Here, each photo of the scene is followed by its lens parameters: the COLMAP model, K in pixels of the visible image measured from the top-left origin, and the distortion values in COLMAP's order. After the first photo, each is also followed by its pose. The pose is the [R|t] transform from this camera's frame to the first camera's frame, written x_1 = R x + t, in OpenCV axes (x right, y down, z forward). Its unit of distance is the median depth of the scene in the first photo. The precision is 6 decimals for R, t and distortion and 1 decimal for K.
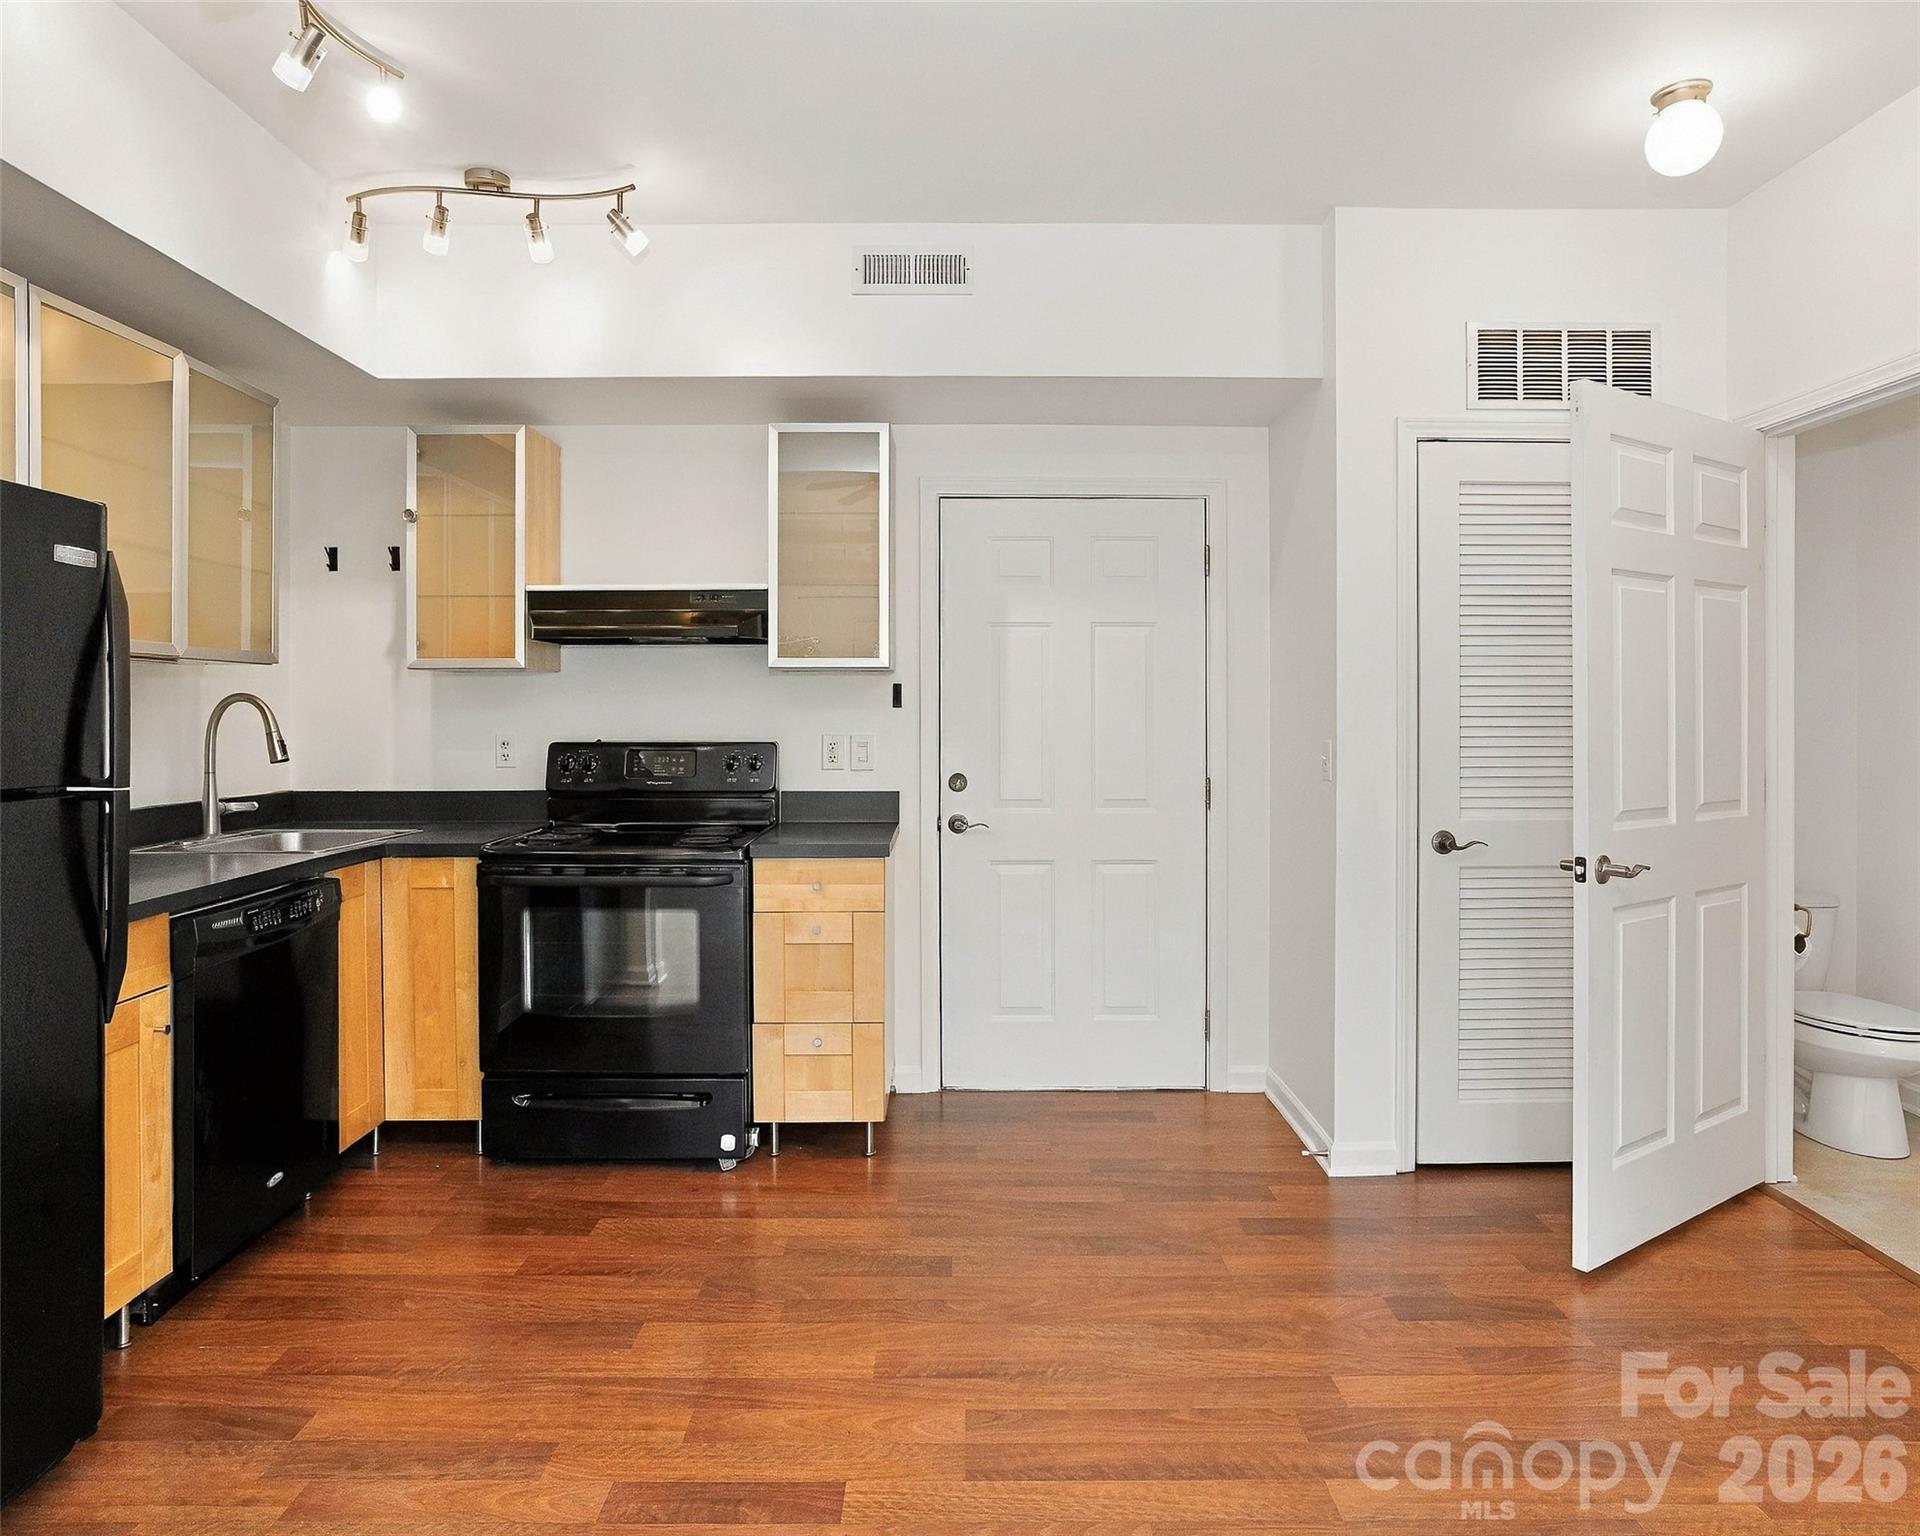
lens RADIAL K [[1164.6, 0, 976.3], [0, 1164.6, 758.9], [0, 0, 1]] dist [-0.063255, 0.043241]
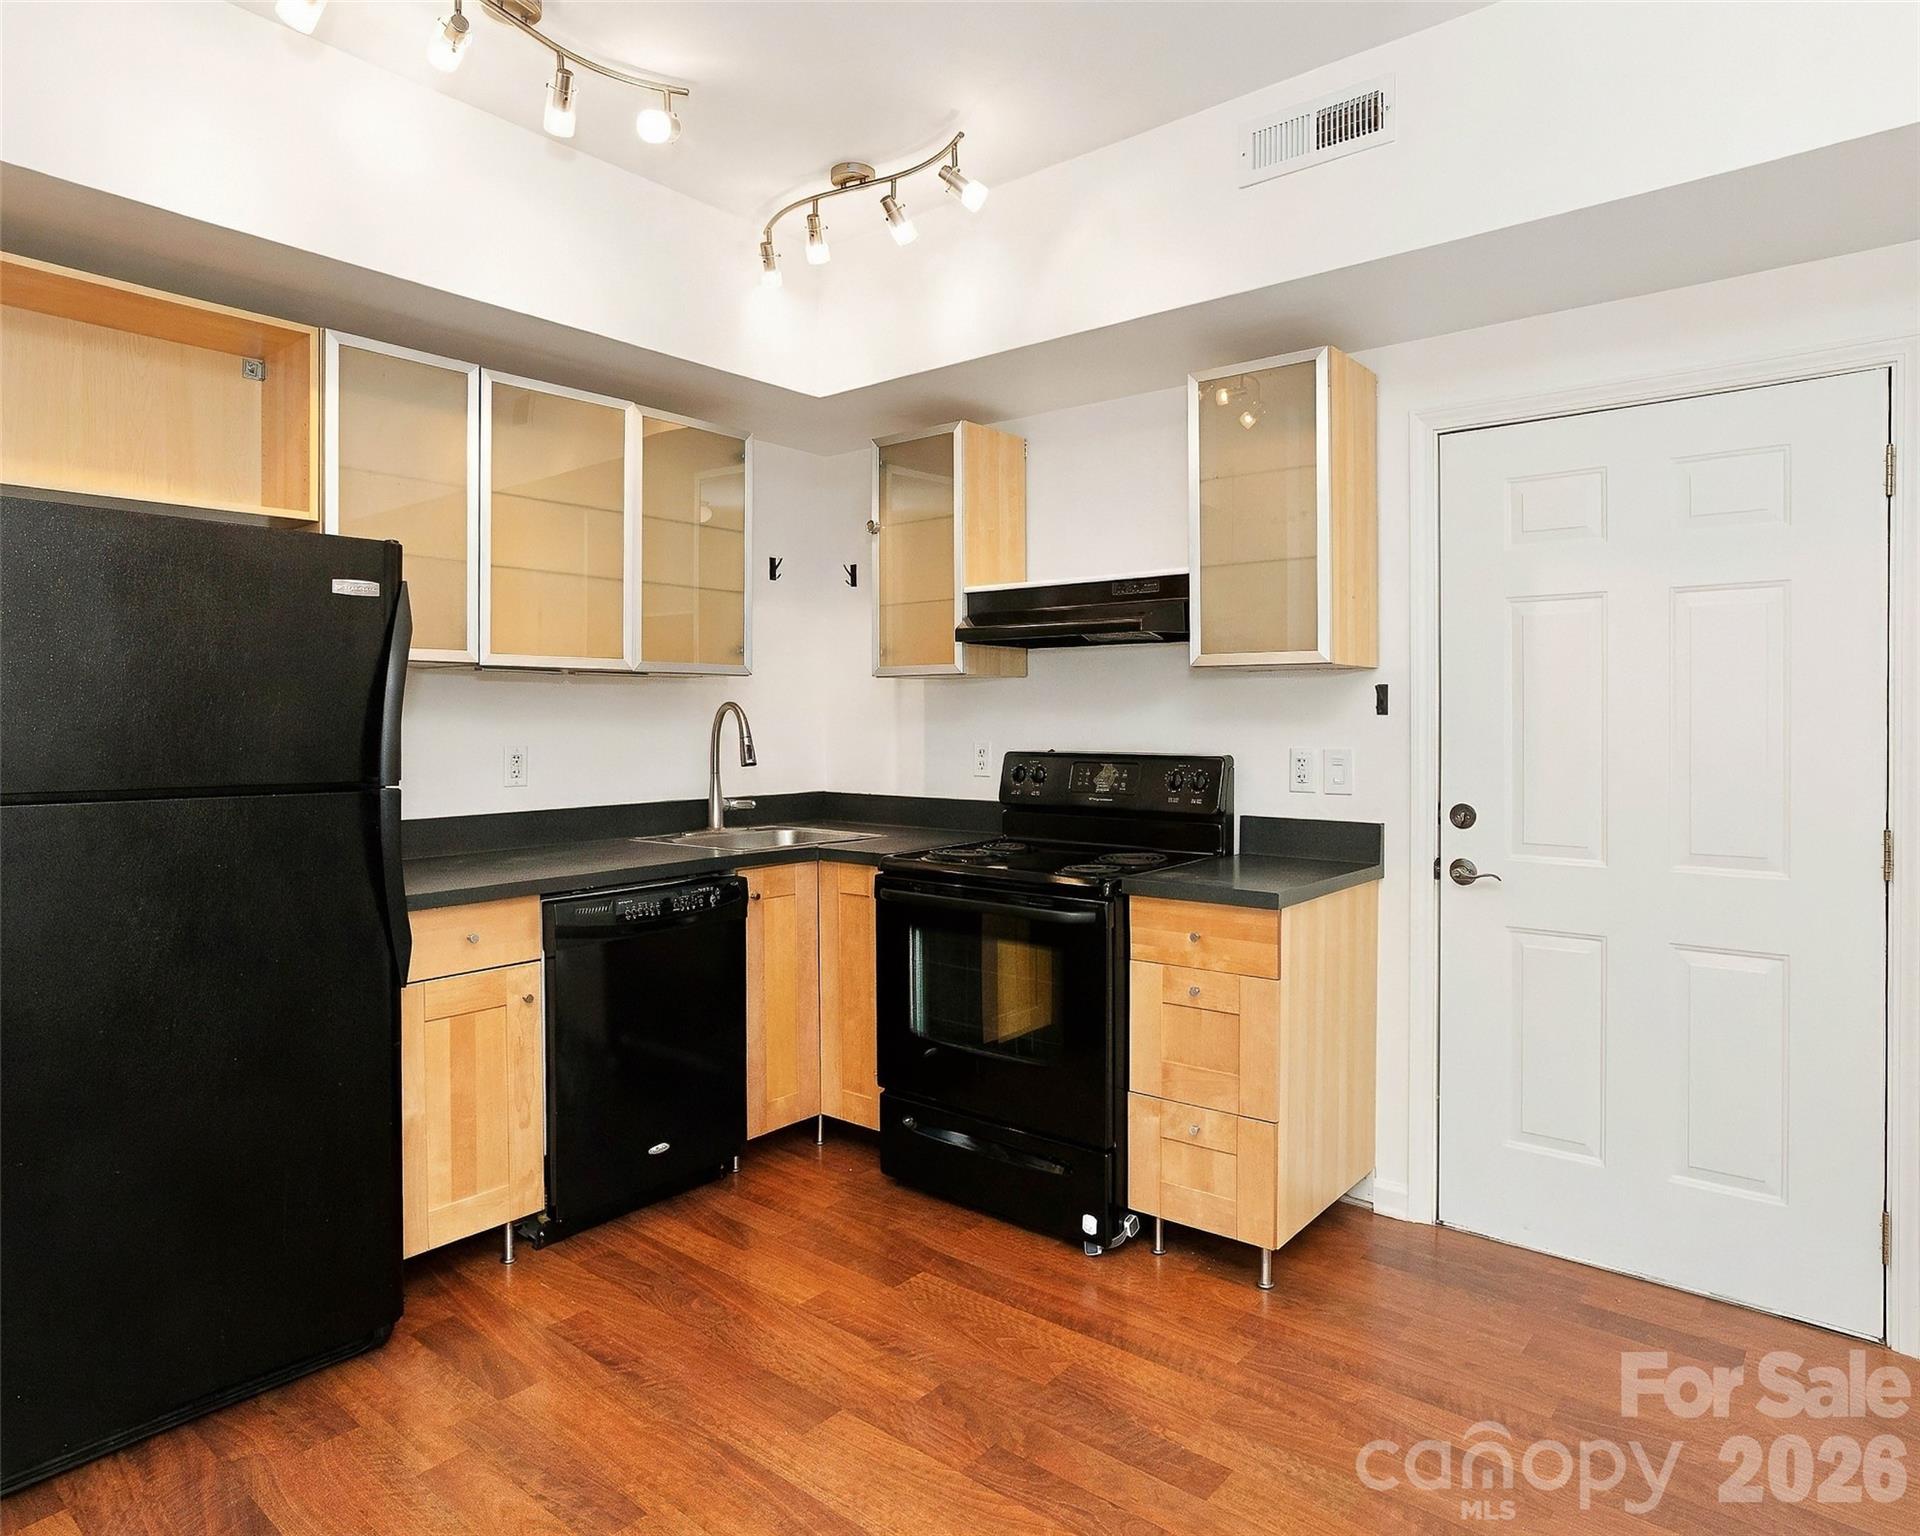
lens RADIAL K [[1164.6, 0, 976.3], [0, 1164.6, 758.9], [0, 0, 1]] dist [-0.063255, 0.043241]
pose [[0.764677, 0.022362, -0.644026, 0.261129], [-0.026035, 0.999654, 0.003798, -0.012903], [0.643888, 0.013863, 0.764994, 0.287229]]
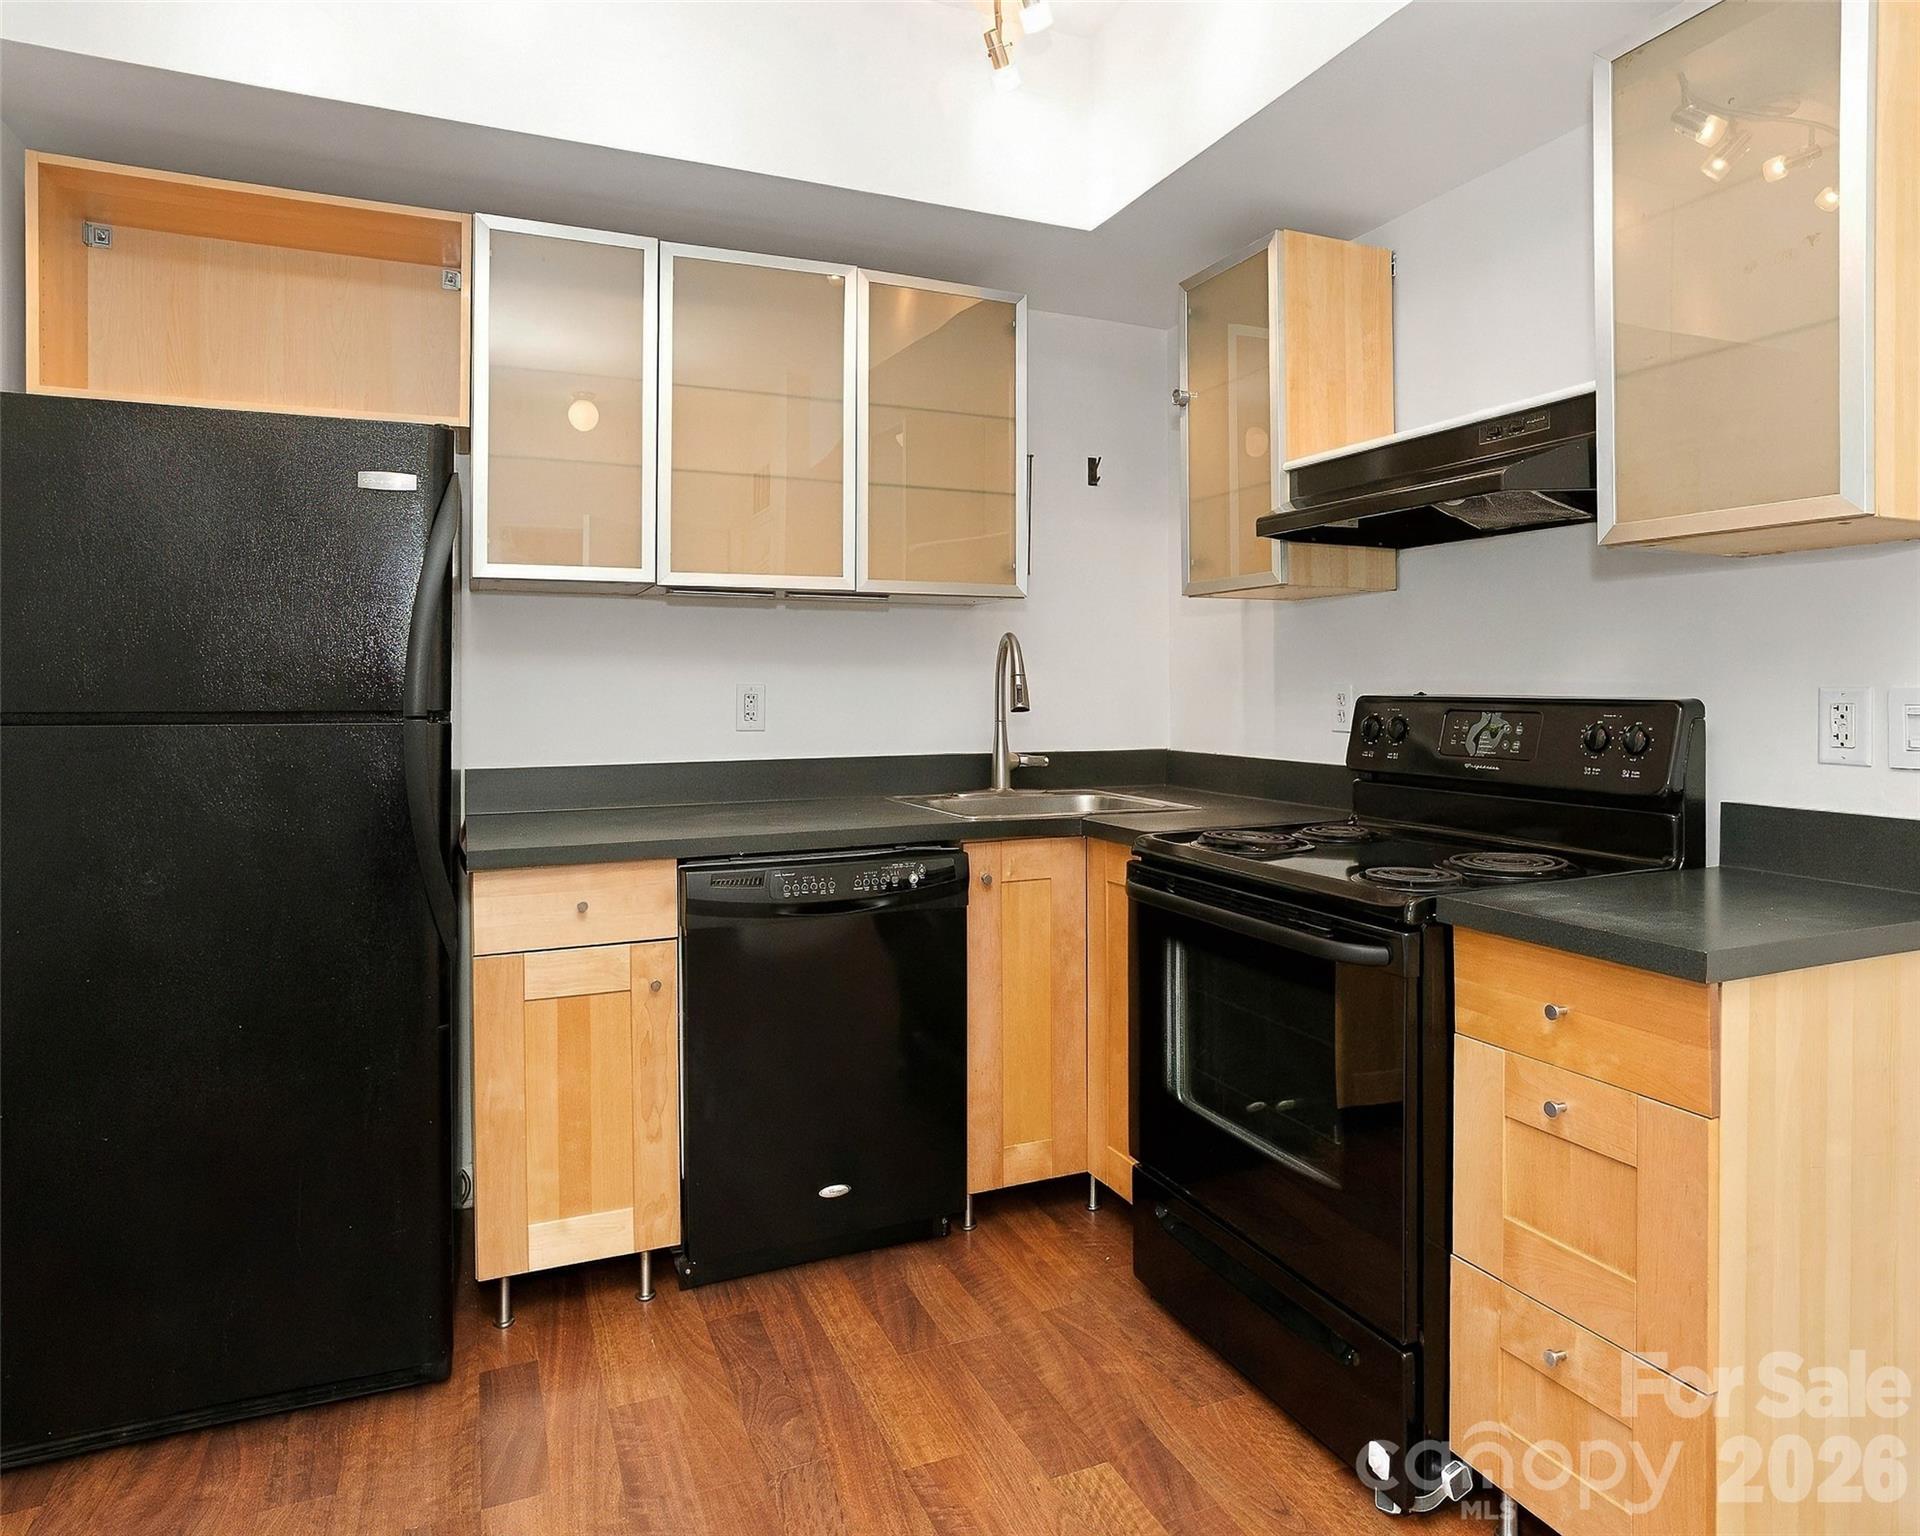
lens RADIAL K [[1175.9, 0, 977.8], [0, 1175.9, 695.5], [0, 0, 1]] dist [-0.049274, 0.033332]
pose [[0.379952, 0.008510, -0.924967, 0.194324], [-0.037692, 0.999270, -0.006289, -0.002134], [0.924238, 0.037253, 0.379995, 0.618539]]
